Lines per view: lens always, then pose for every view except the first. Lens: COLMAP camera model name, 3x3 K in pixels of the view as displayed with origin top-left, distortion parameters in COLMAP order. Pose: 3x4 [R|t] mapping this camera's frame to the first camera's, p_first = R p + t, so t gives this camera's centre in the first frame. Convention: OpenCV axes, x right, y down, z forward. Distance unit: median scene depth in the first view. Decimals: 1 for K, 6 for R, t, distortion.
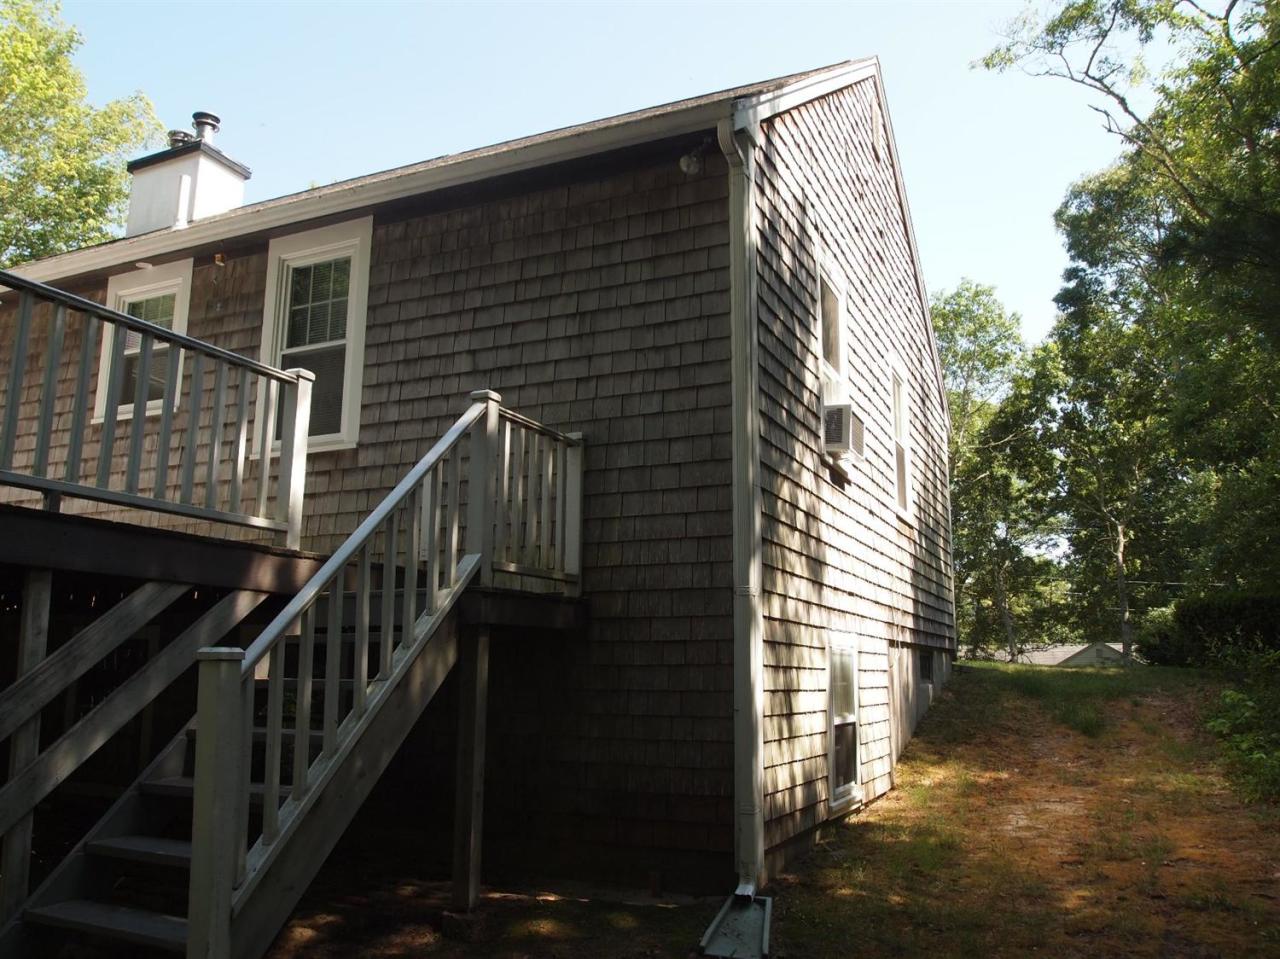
lens RADIAL K [[1030.2, 0, 639.9], [0, 1030.2, 482.4], [0, 0, 1]] dist [-0.051903, 0.002105]
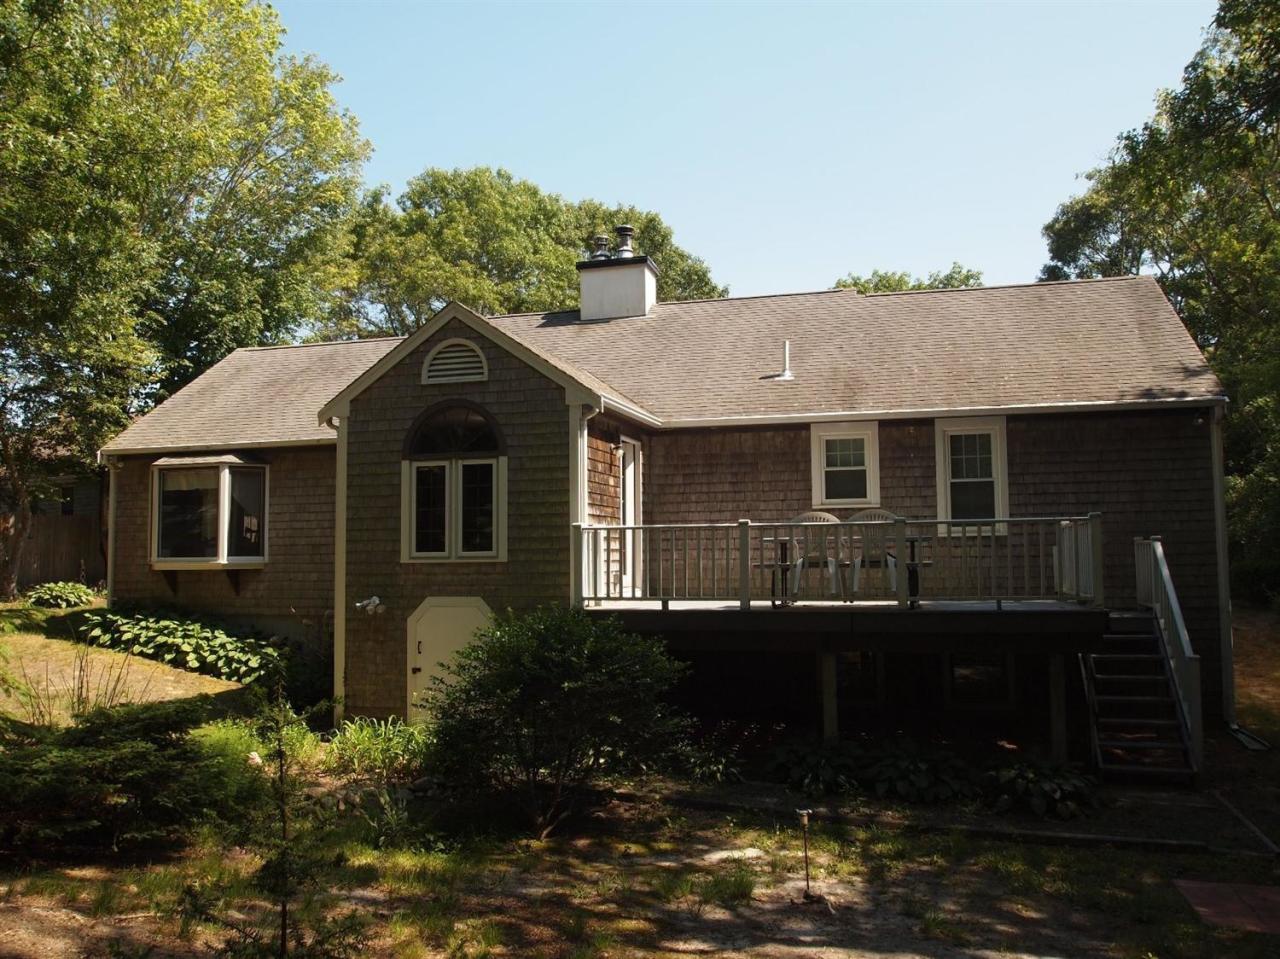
lens RADIAL K [[1028.0, 0, 639.5], [0, 1028.0, 479.0], [0, 0, 1]] dist [-0.044843, -0.002324]
pose [[0.988272, -0.001088, 0.152699, -0.467208], [-0.014907, 0.994511, 0.103564, -0.121900], [-0.151974, -0.104625, 0.982831, -0.324279]]
